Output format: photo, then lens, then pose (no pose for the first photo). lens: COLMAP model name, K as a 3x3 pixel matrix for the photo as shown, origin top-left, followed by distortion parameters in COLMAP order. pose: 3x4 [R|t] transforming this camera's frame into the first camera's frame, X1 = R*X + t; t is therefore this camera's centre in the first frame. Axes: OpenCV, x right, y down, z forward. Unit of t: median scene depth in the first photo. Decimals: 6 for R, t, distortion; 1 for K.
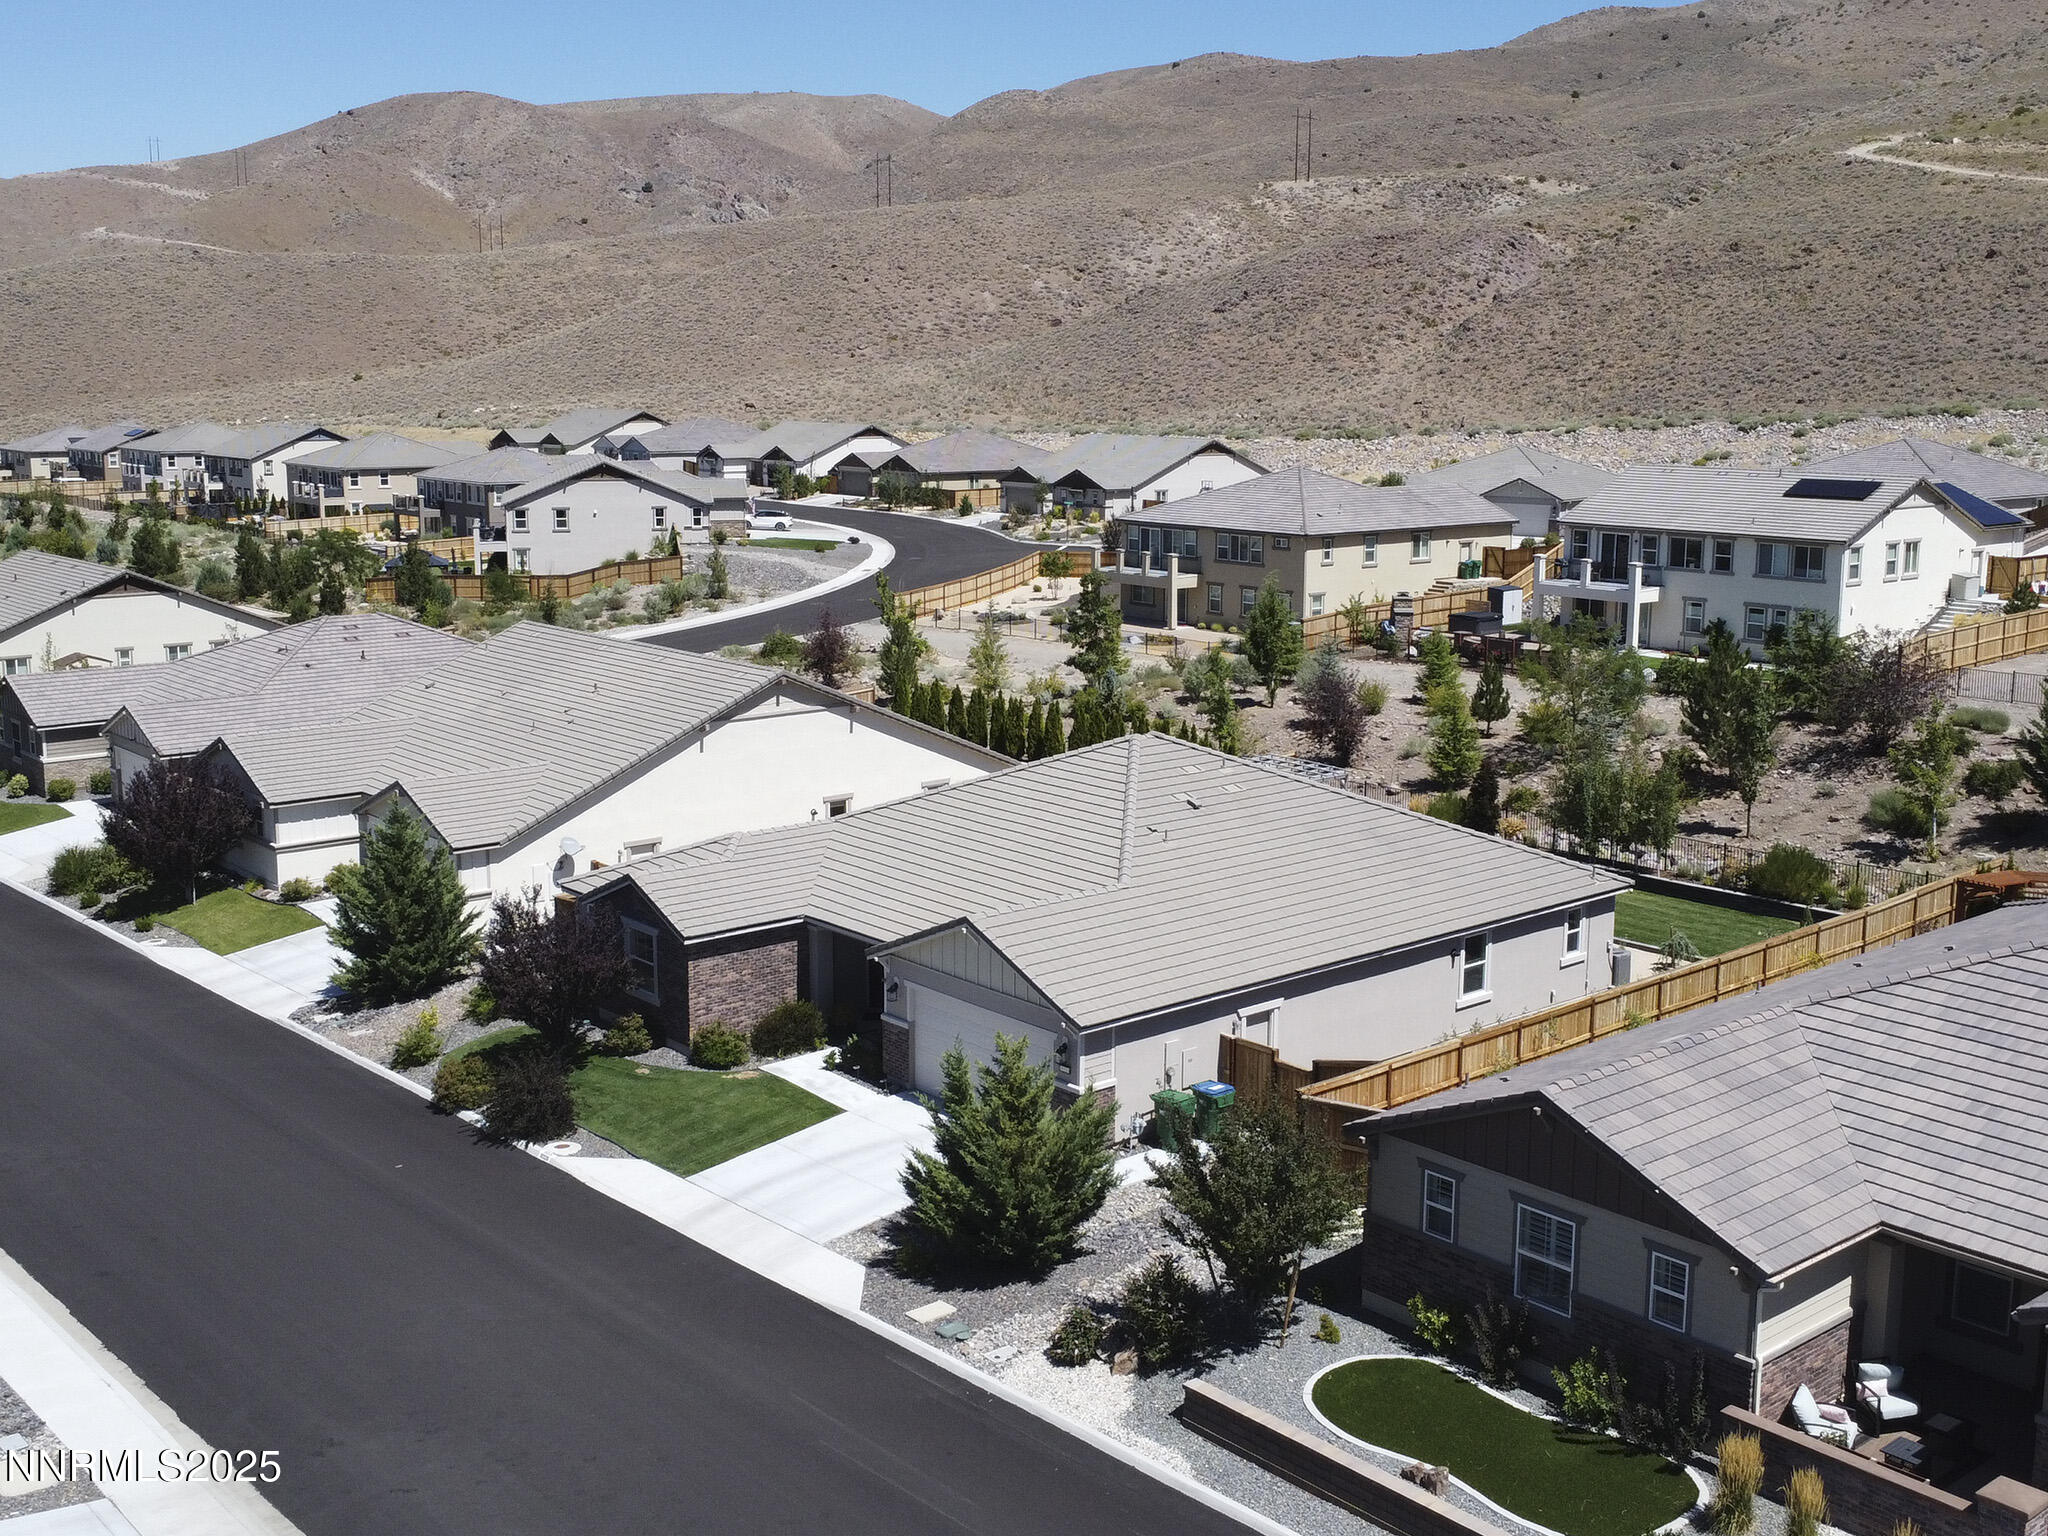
lens RADIAL K [[2123.3, 0, 1024.6], [0, 2123.3, 764.4], [0, 0, 1]] dist [0.001773, 0.000000]
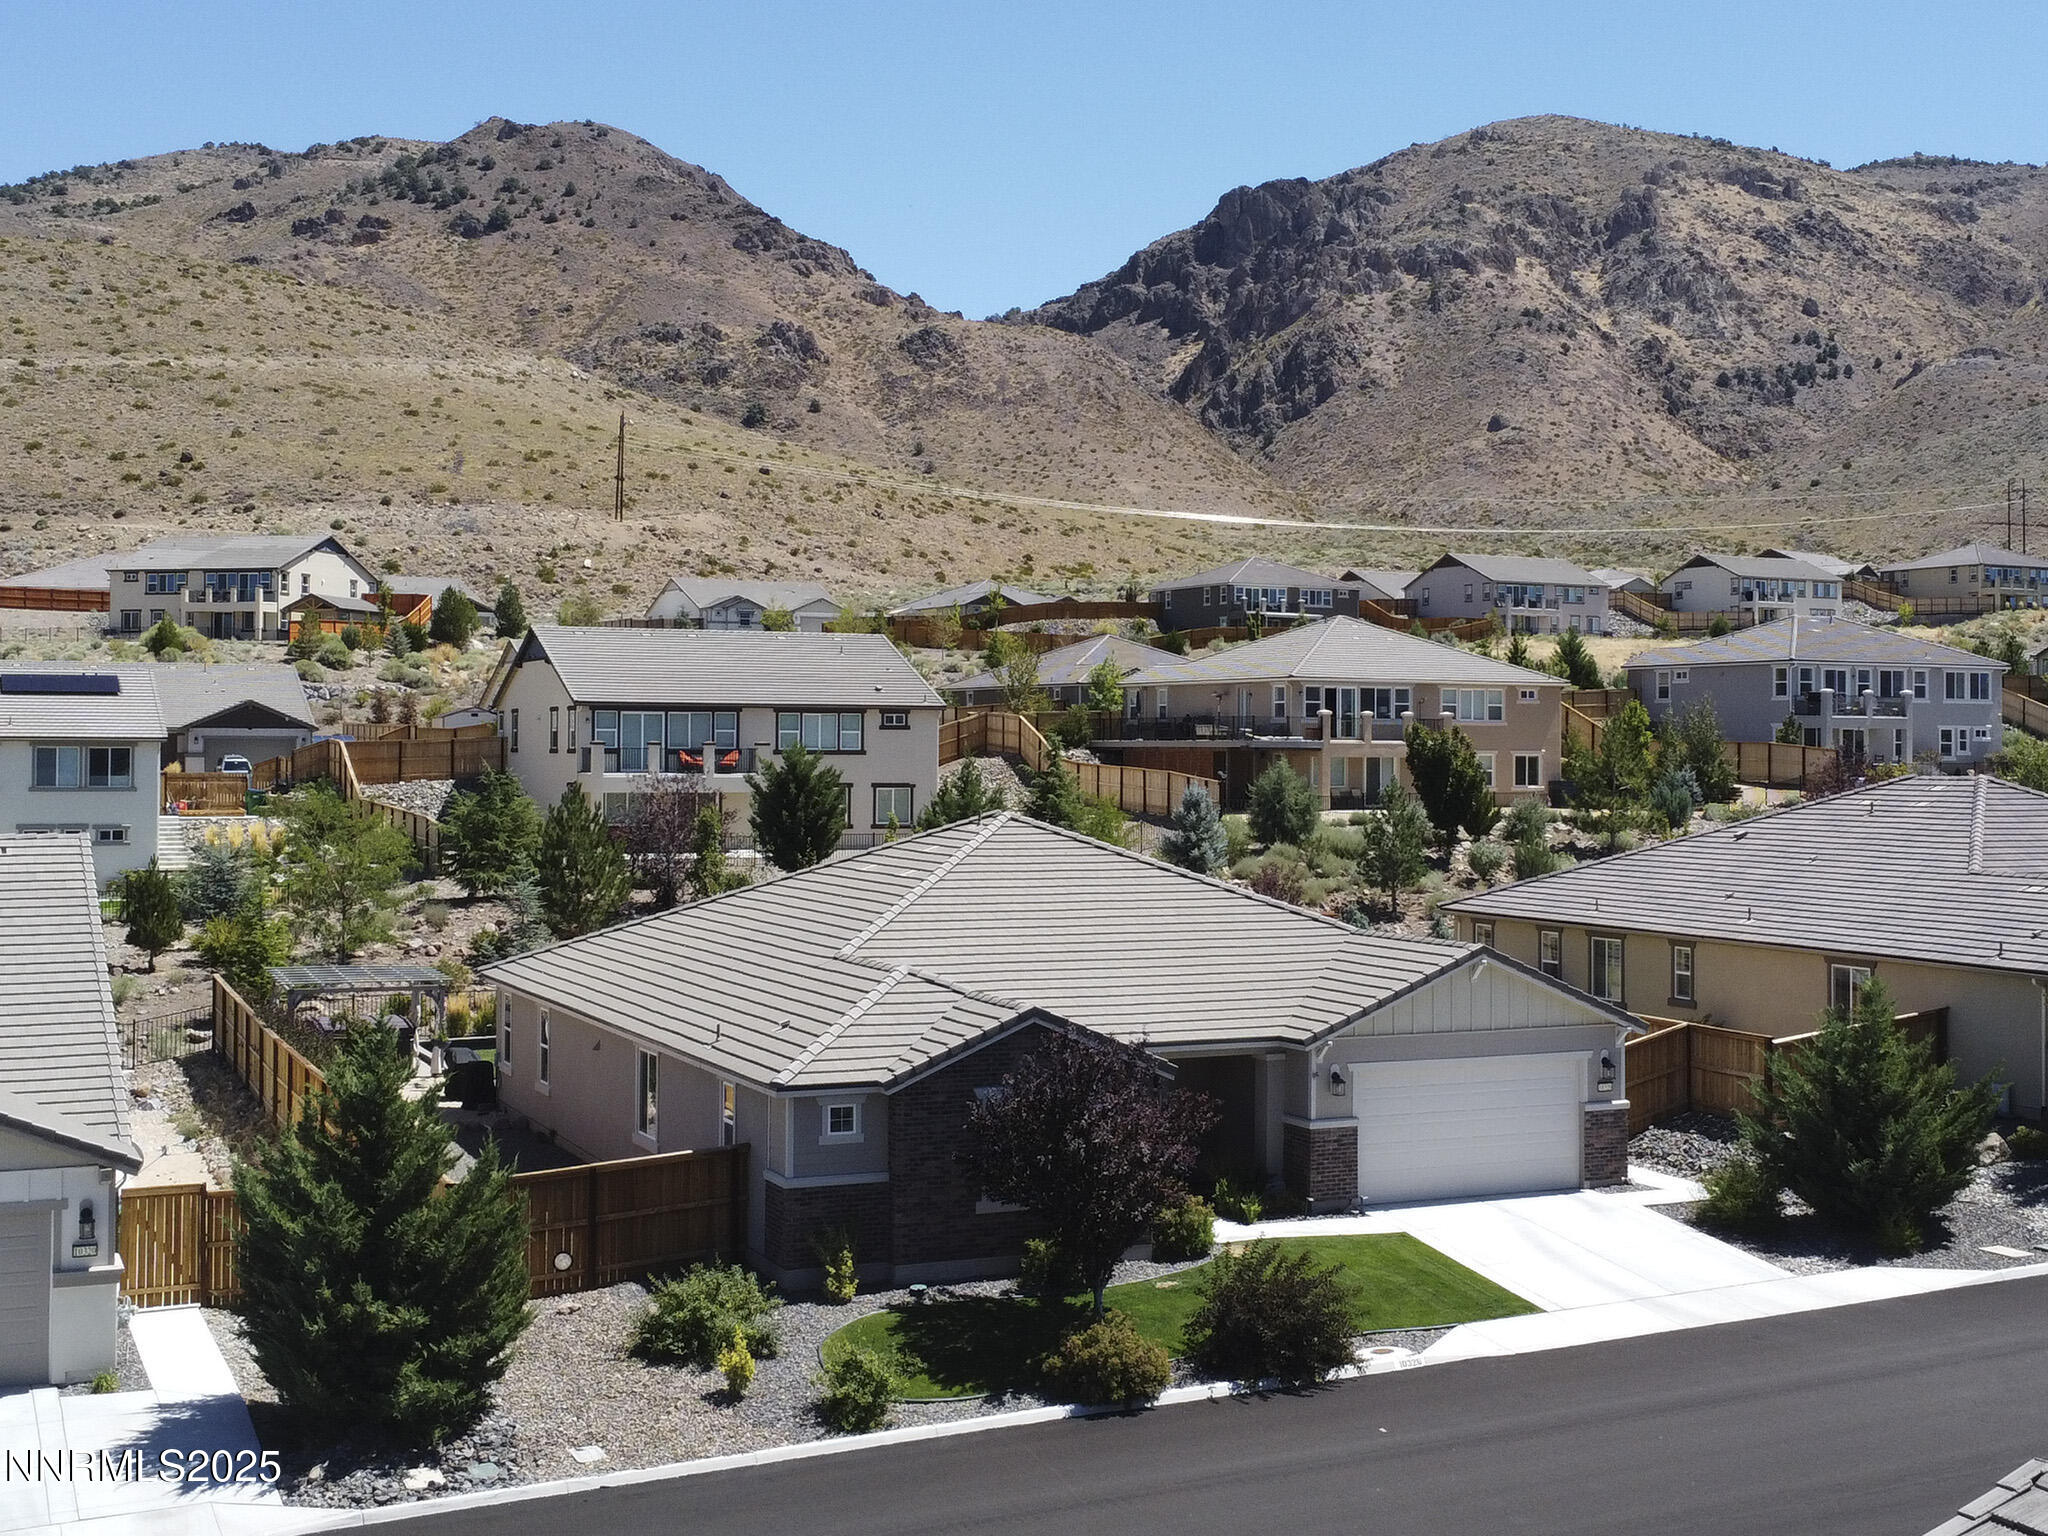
lens RADIAL K [[2561.9, 0, 1086.2], [0, 2561.9, 726.2], [0, 0, 1]] dist [0.004219, 0.000000]
pose [[0.278335, 0.005460, 0.960469, -0.445437], [0.170278, 0.983863, -0.054938, 0.006312], [-0.945270, 0.178837, 0.272914, 0.363132]]
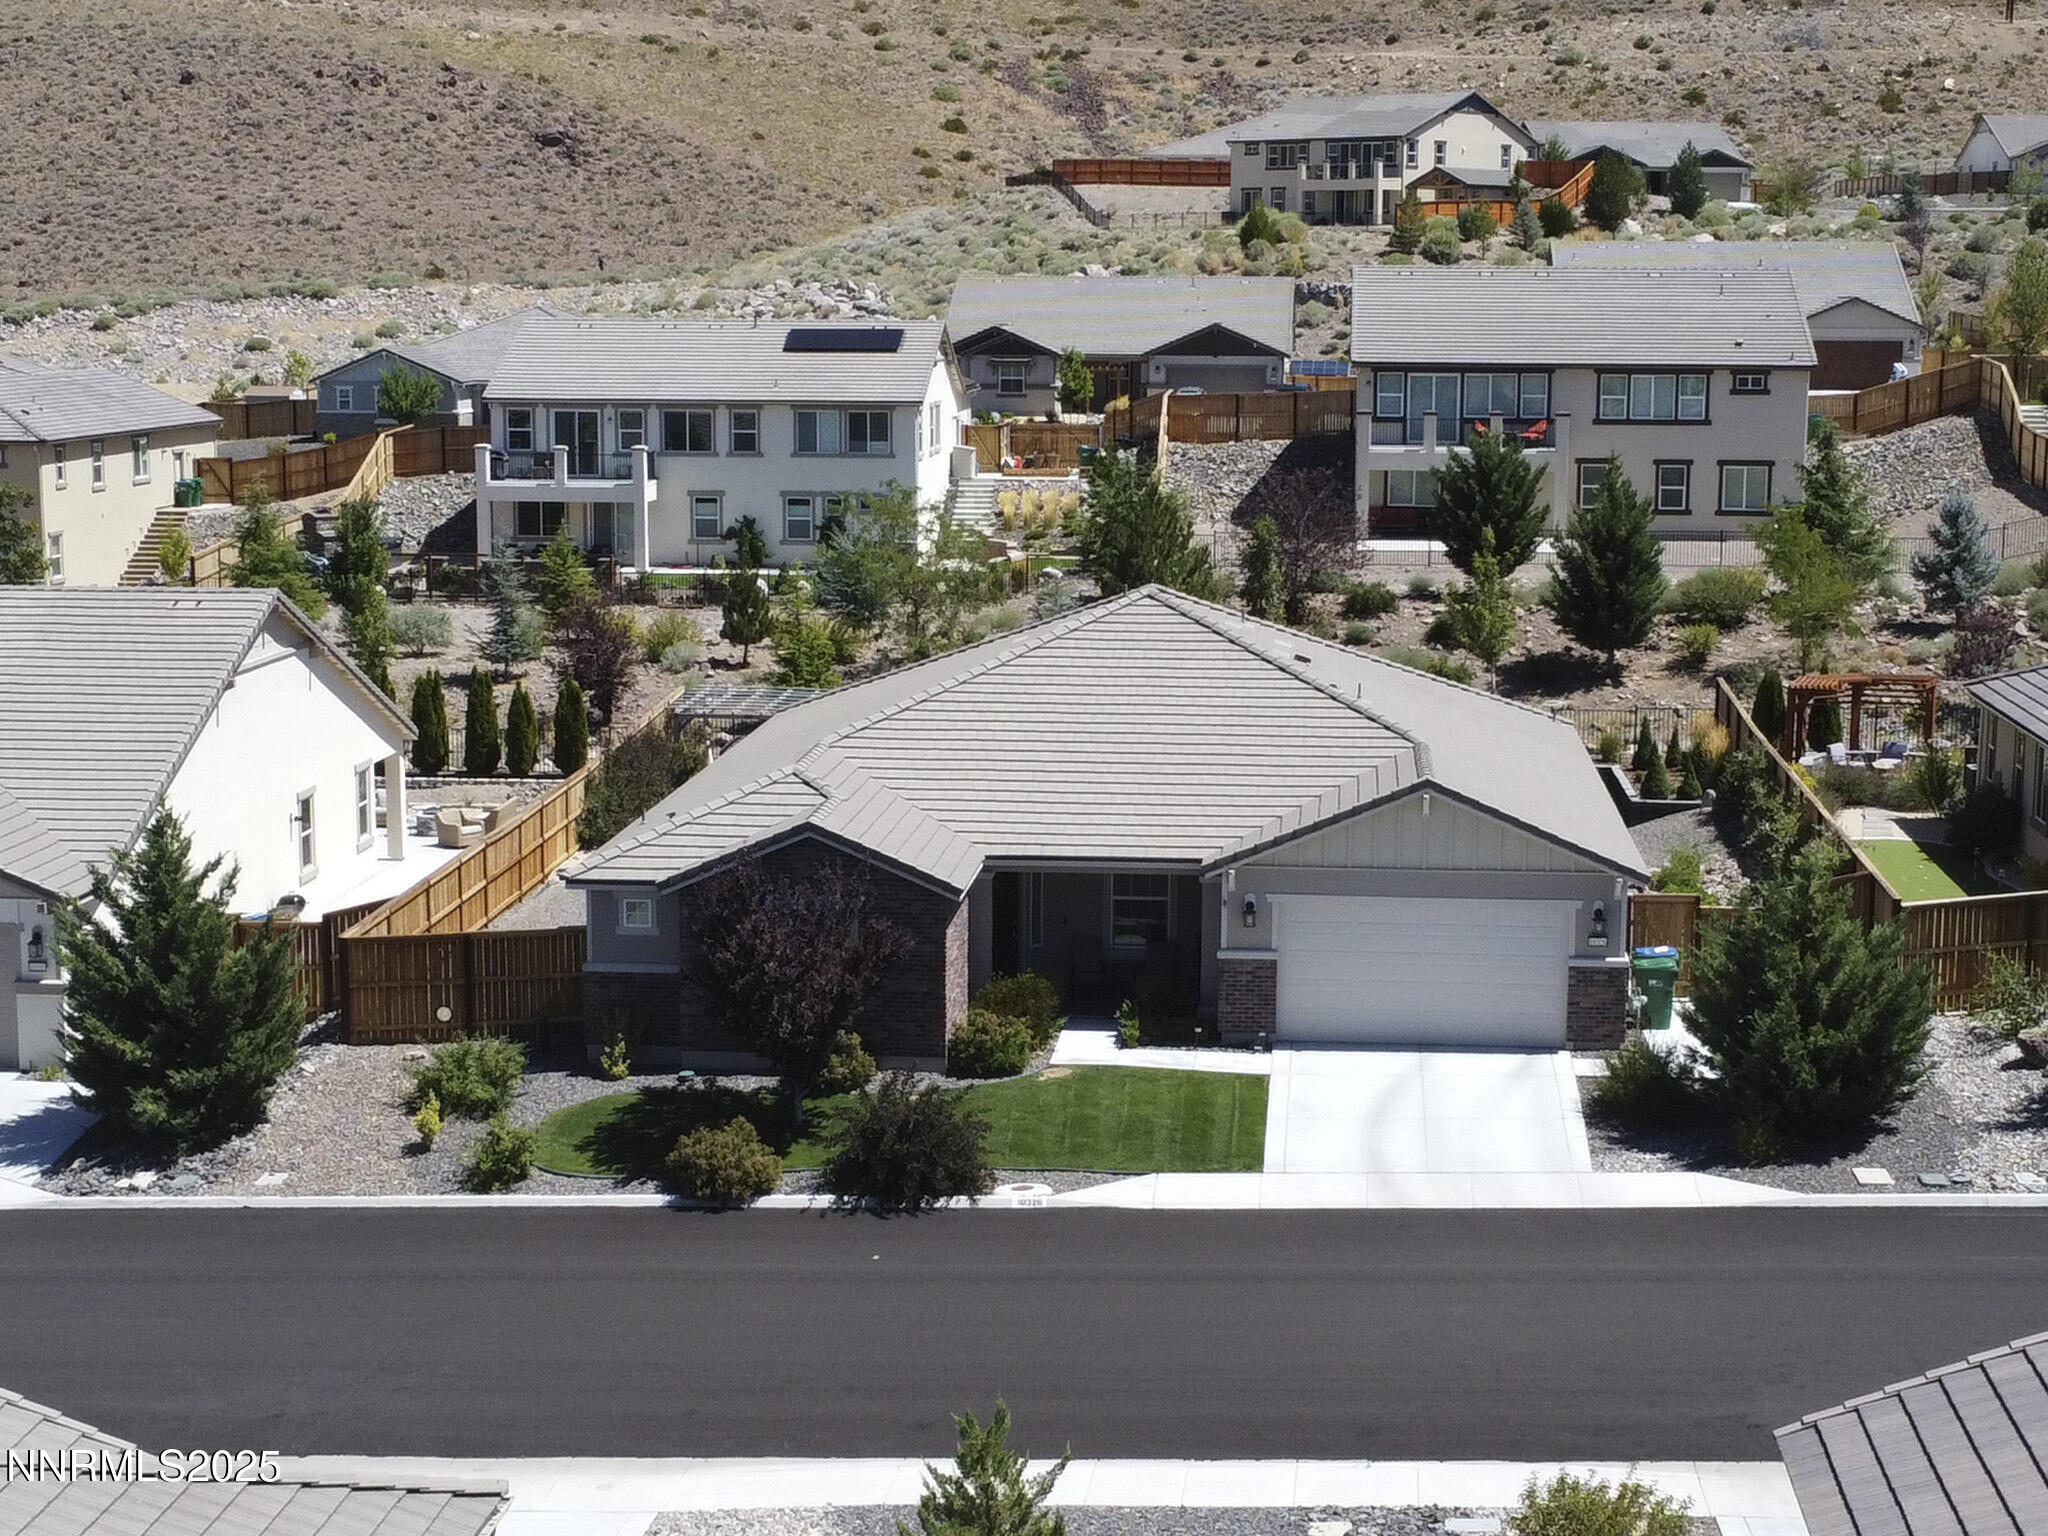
lens RADIAL K [[3340.3, 0, 1025.9], [0, 3340.3, 771.7], [0, 0, 1]] dist [-0.020138, 0.000000]
pose [[0.721773, -0.101958, 0.684579, -0.407851], [0.125197, 0.992007, 0.015746, 0.013547], [-0.680712, 0.074342, 0.728769, 0.091827]]
